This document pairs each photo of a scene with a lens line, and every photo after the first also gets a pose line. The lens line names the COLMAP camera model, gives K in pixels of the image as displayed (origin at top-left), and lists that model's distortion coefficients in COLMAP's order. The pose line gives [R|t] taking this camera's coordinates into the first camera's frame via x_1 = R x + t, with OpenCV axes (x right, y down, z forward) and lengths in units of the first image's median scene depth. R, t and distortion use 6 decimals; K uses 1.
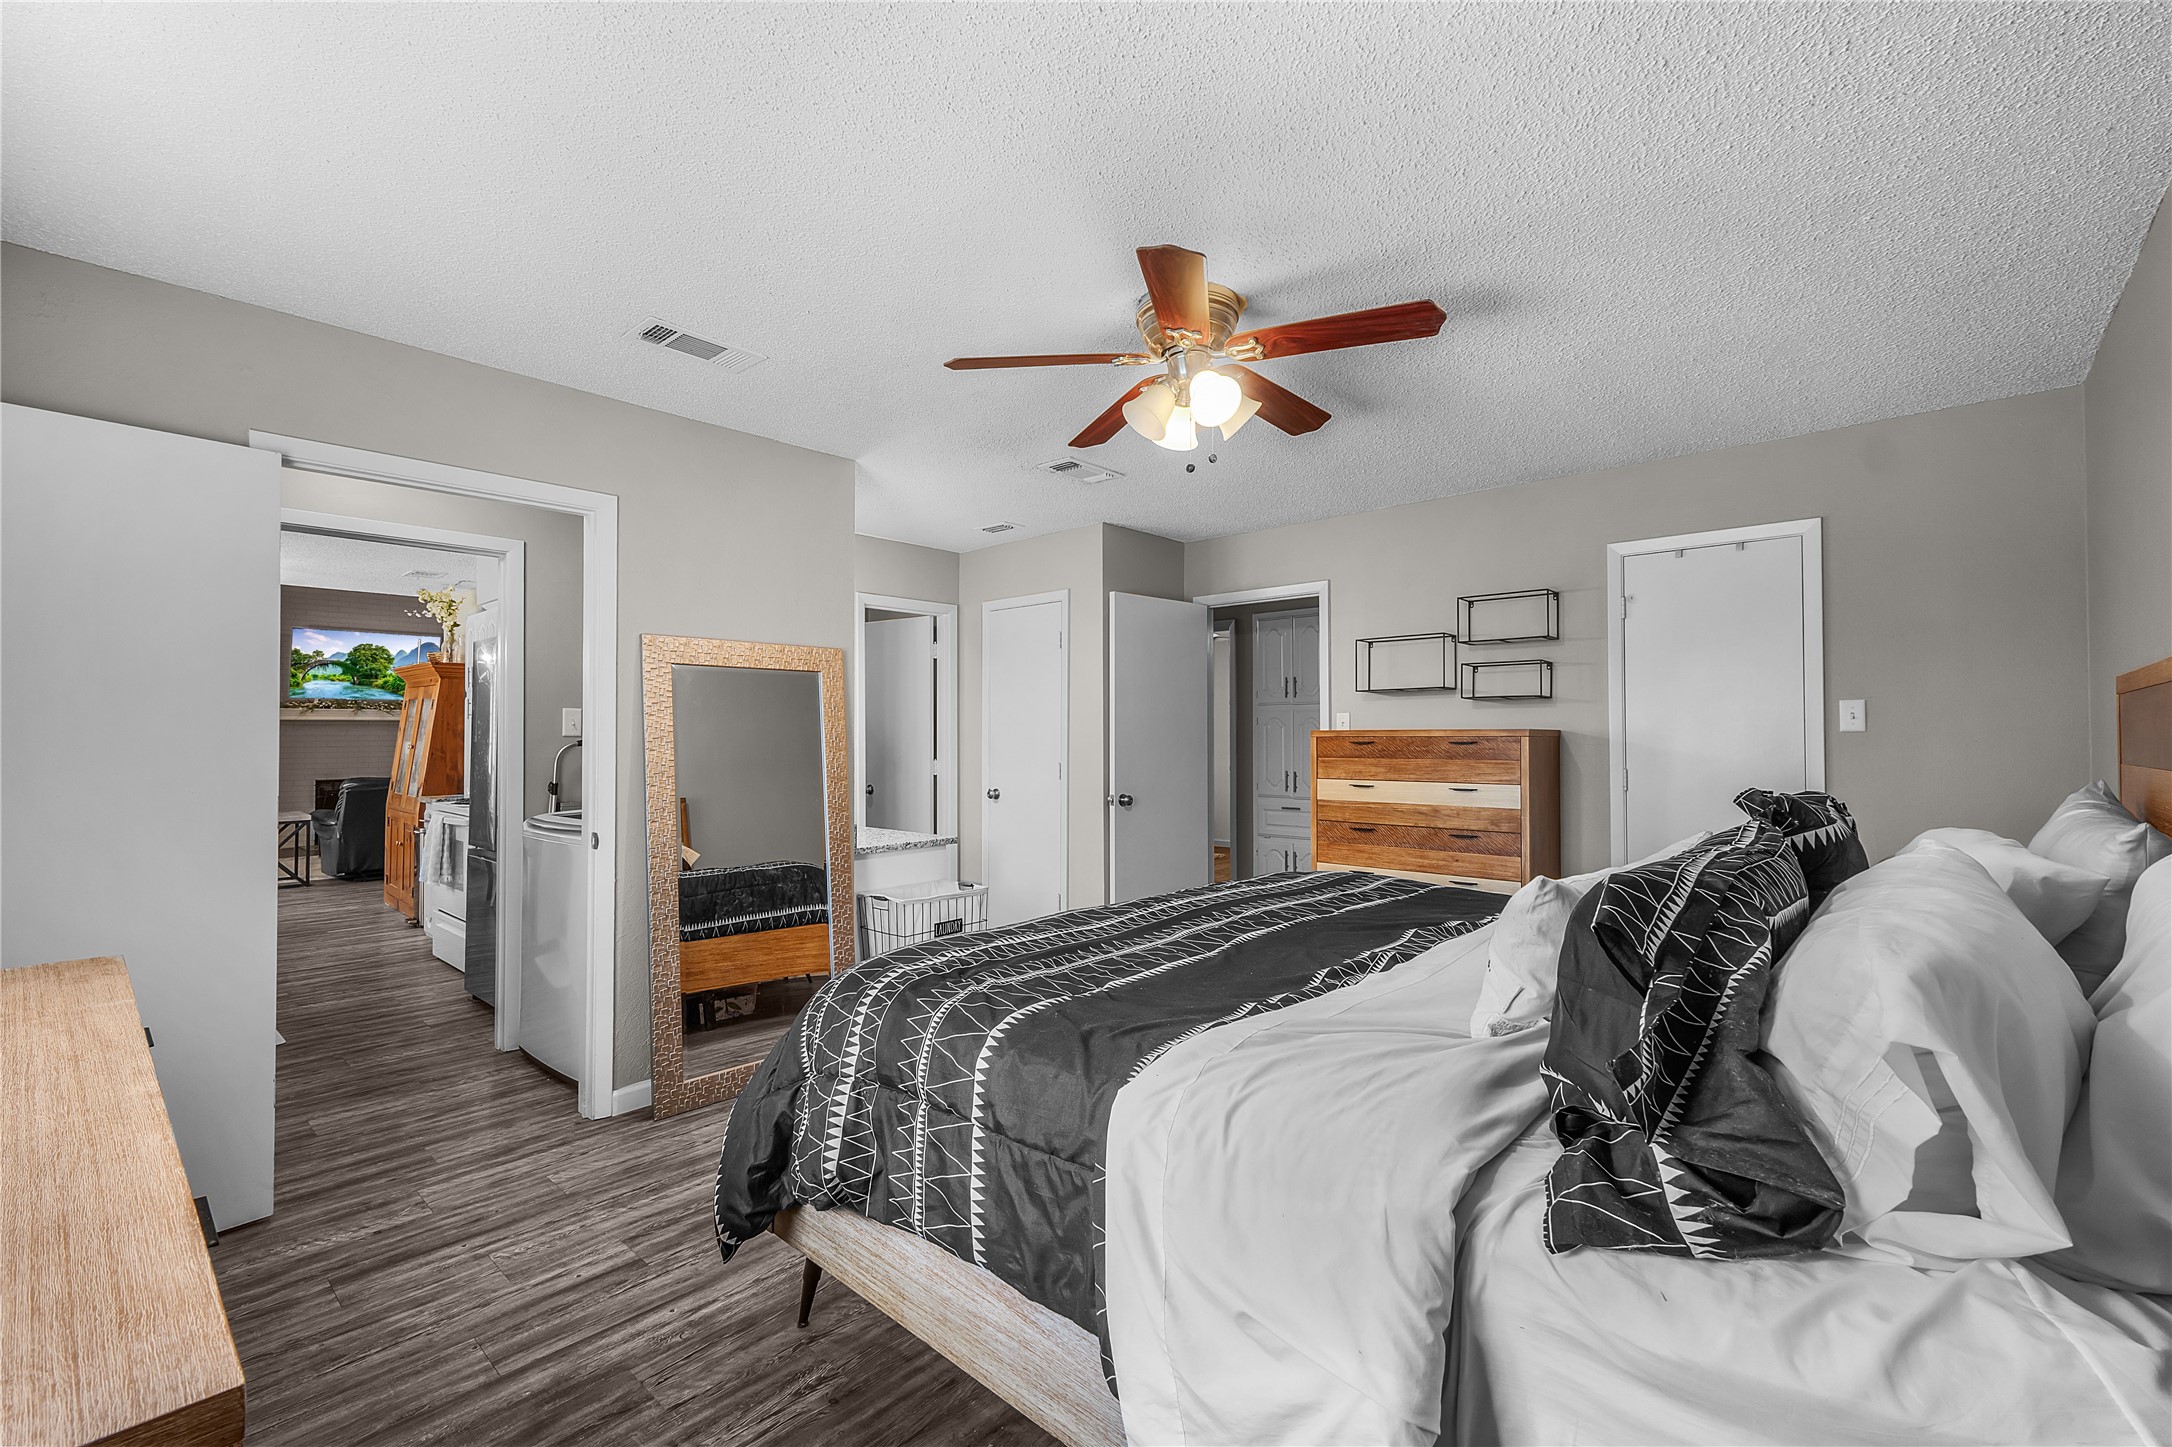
lens RADIAL K [[921.0, 0, 1094.1], [0, 921.0, 731.0], [0, 0, 1]] dist [0.012198, 0.000025]
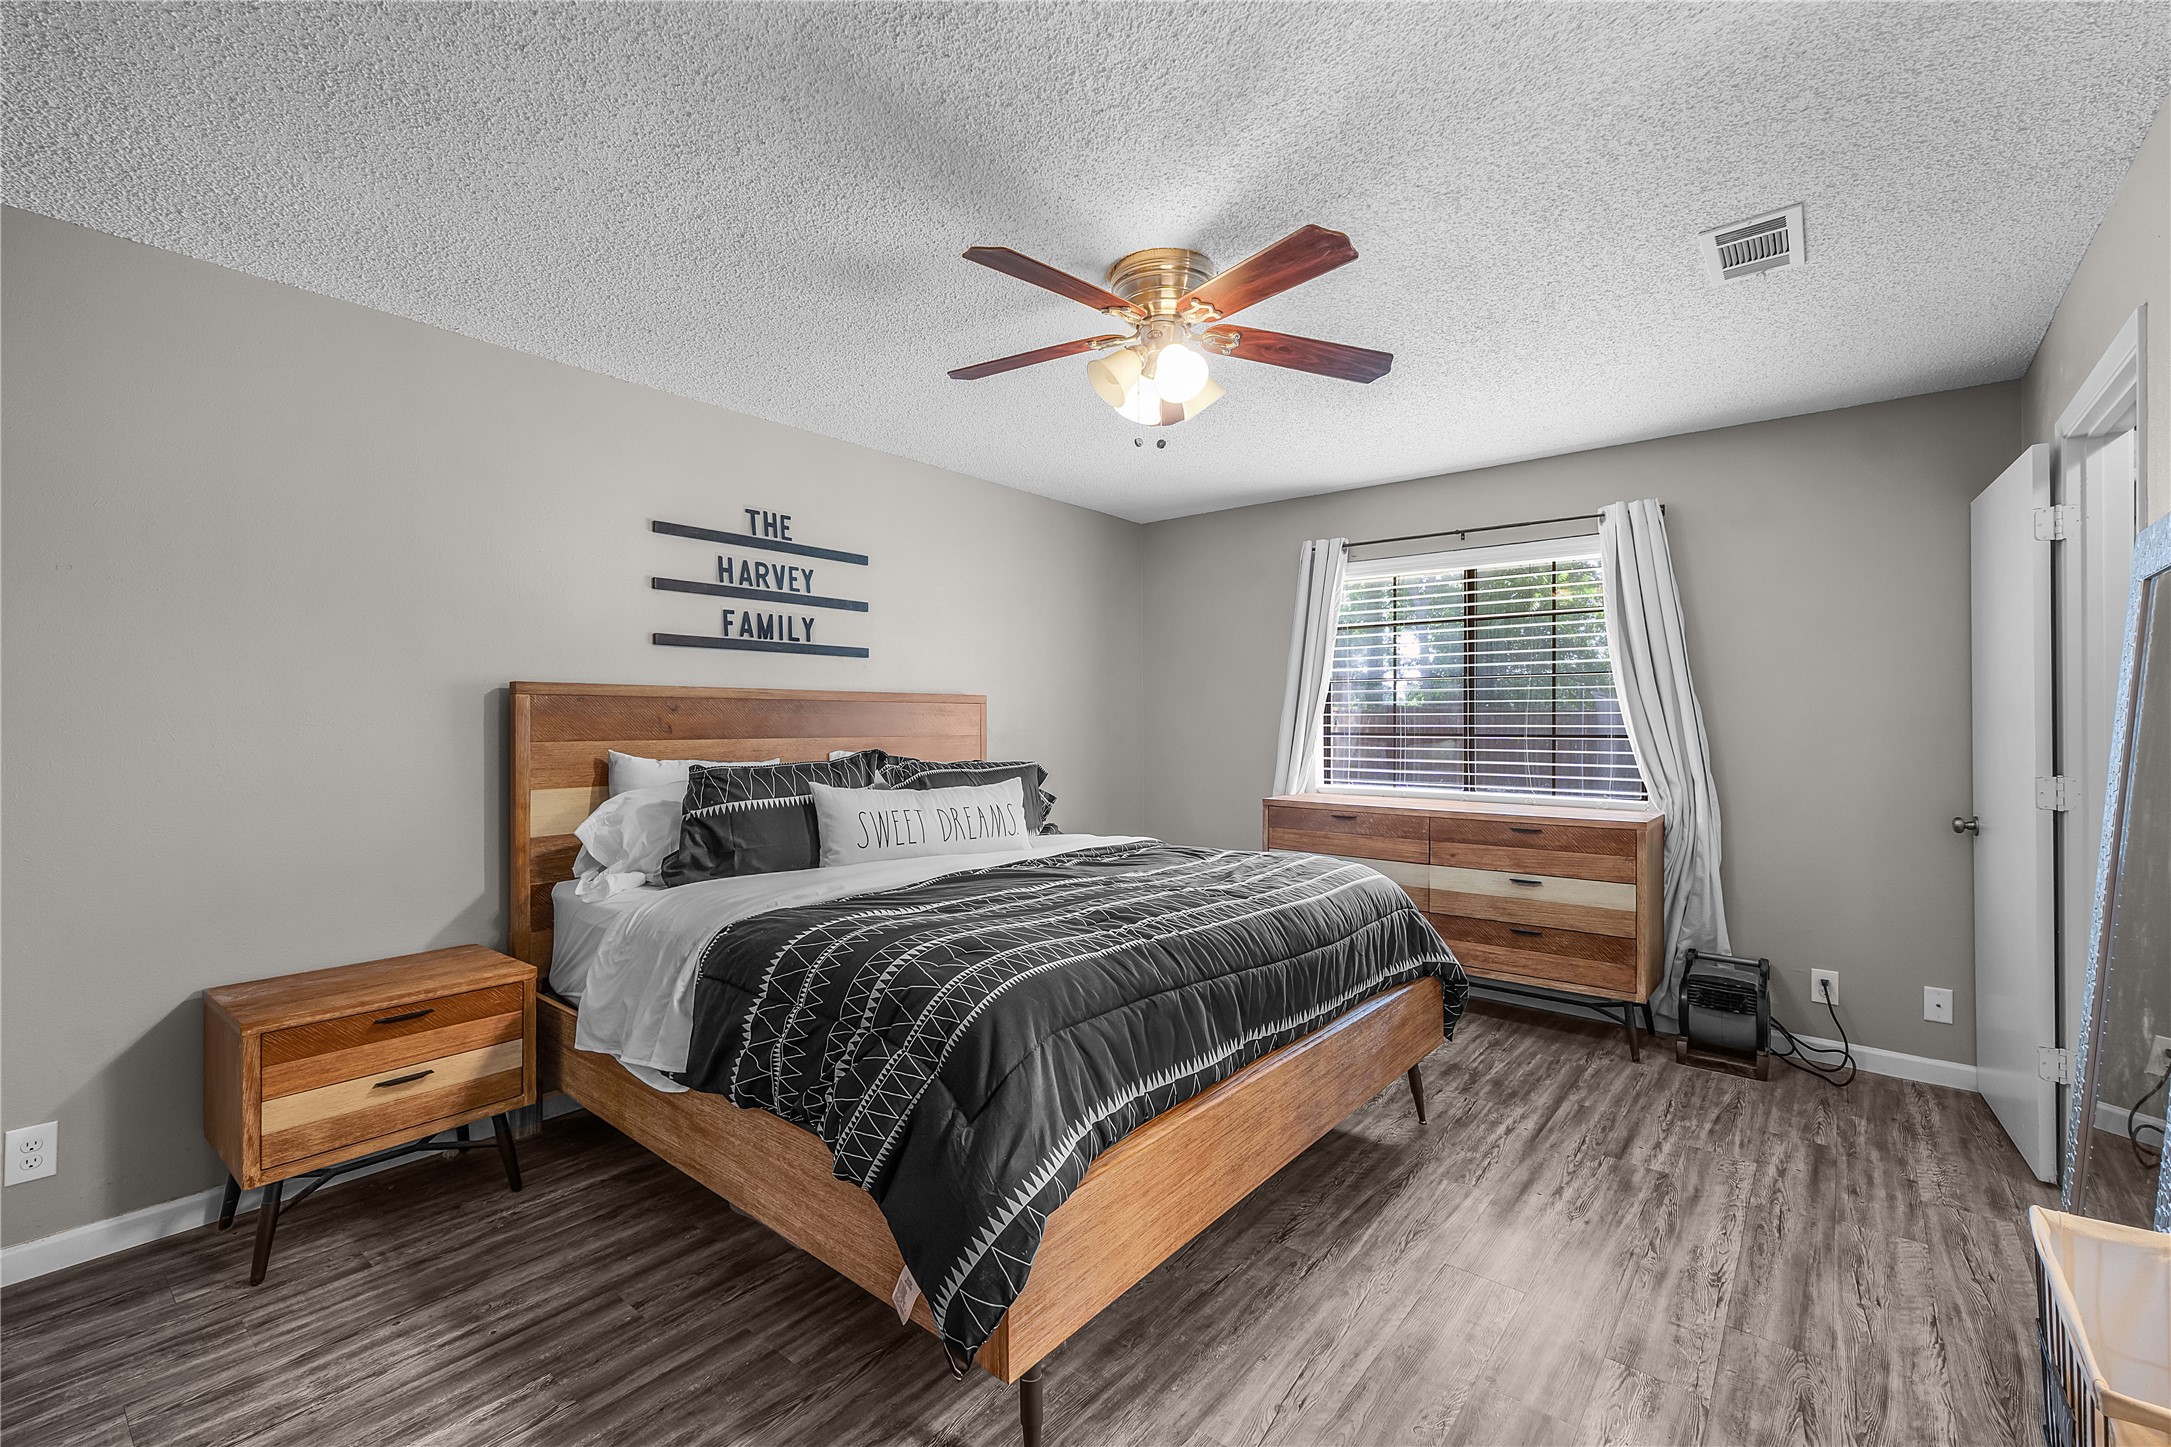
lens RADIAL K [[924.0, 0, 1089.7], [0, 924.0, 720.5], [0, 0, 1]] dist [0.008257, -0.000161]
pose [[-0.999054, 0.001767, -0.043455, 0.135423], [0.002225, 0.999943, -0.010488, 0.009557], [0.043434, -0.010575, -0.999000, 1.218428]]
